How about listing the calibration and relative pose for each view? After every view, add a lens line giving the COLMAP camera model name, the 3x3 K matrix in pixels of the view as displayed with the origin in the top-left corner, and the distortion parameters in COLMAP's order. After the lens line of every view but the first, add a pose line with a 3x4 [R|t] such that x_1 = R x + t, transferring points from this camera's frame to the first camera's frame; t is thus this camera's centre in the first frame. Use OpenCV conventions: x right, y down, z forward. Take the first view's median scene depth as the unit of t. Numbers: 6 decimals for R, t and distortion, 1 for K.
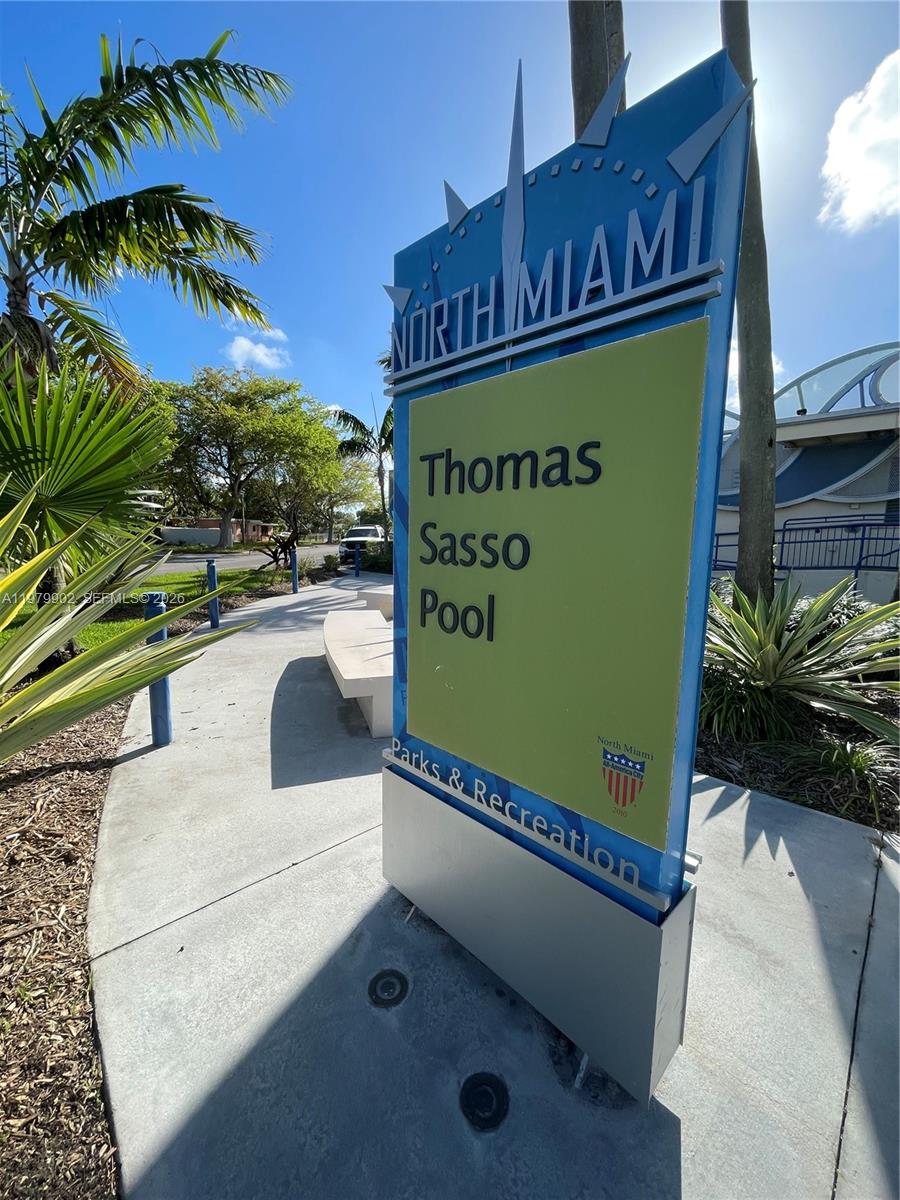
lens RADIAL K [[480.2, 0, 452.1], [0, 480.2, 606.8], [0, 0, 1]] dist [0.014726, -0.000311]
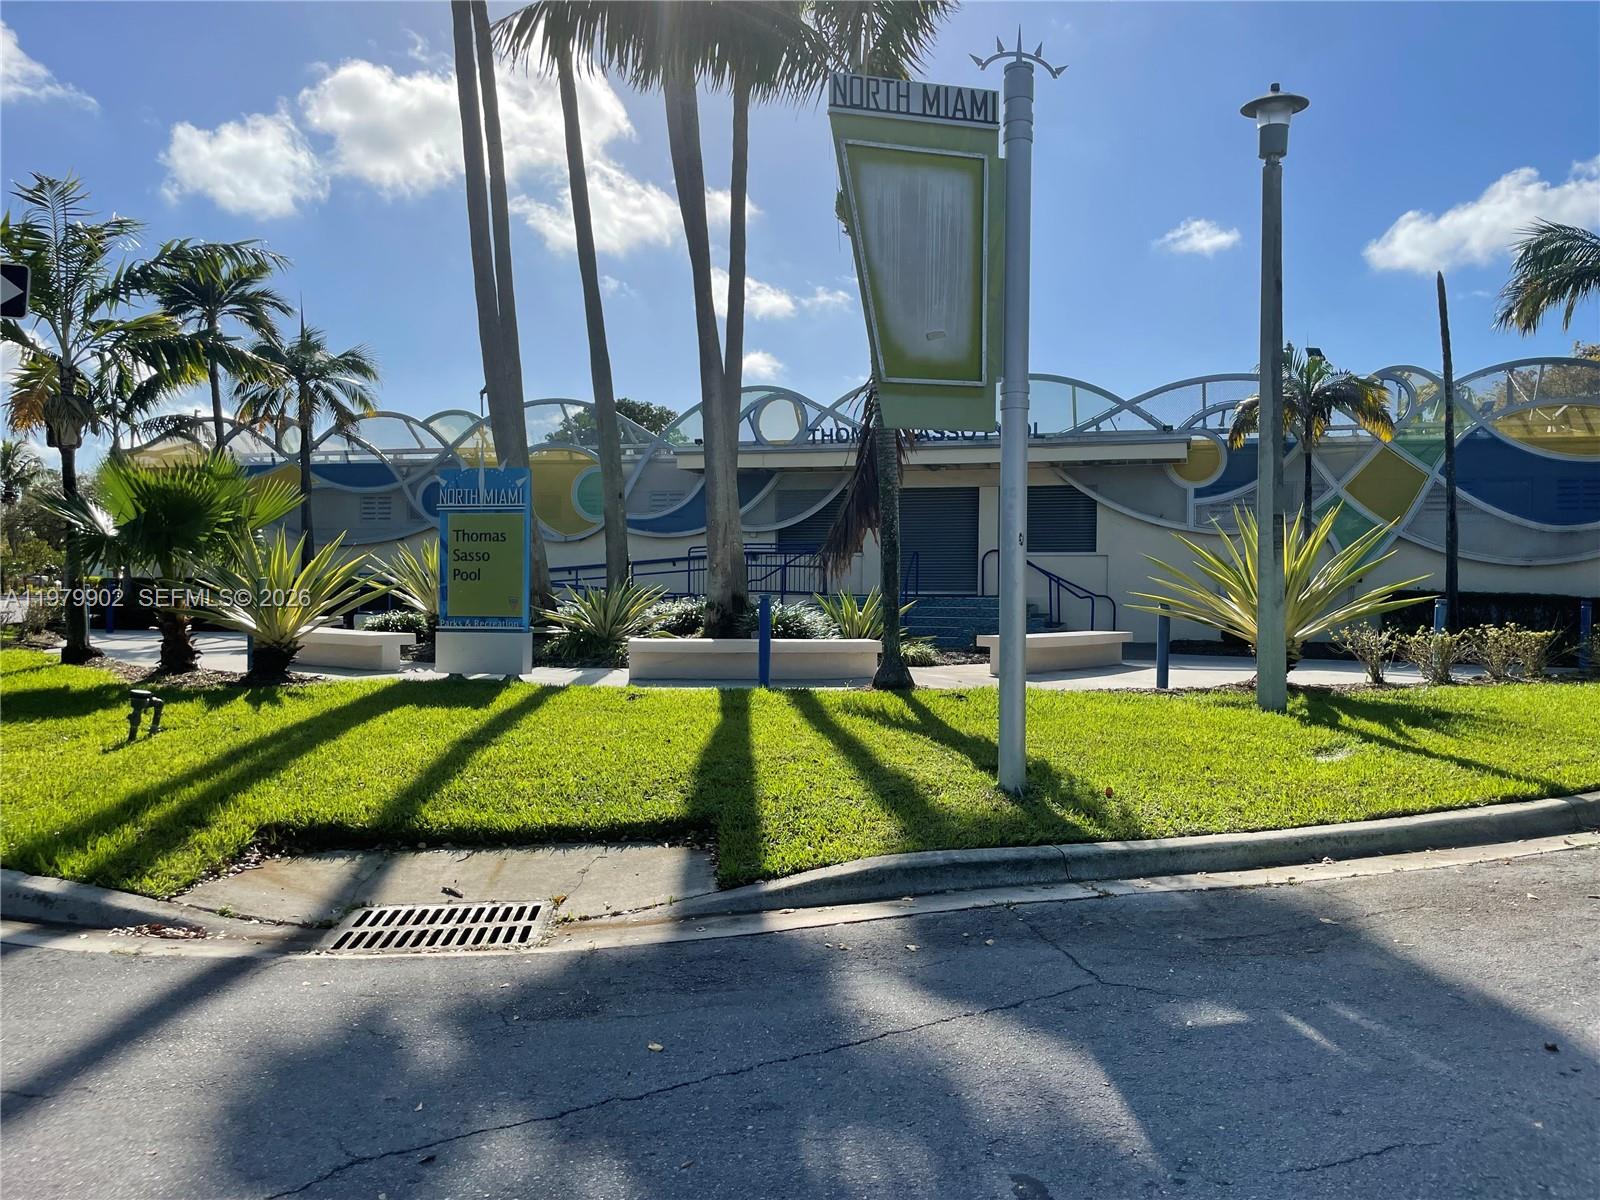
lens RADIAL K [[1183.3, 0, 803.4], [0, 1183.3, 600.6], [0, 0, 1]] dist [0.053446, -0.017534]
pose [[0.859830, -0.007409, 0.510527, -2.211277], [0.068590, 0.992507, -0.101116, 1.193589], [-0.505953, 0.121959, 0.853896, -7.308553]]
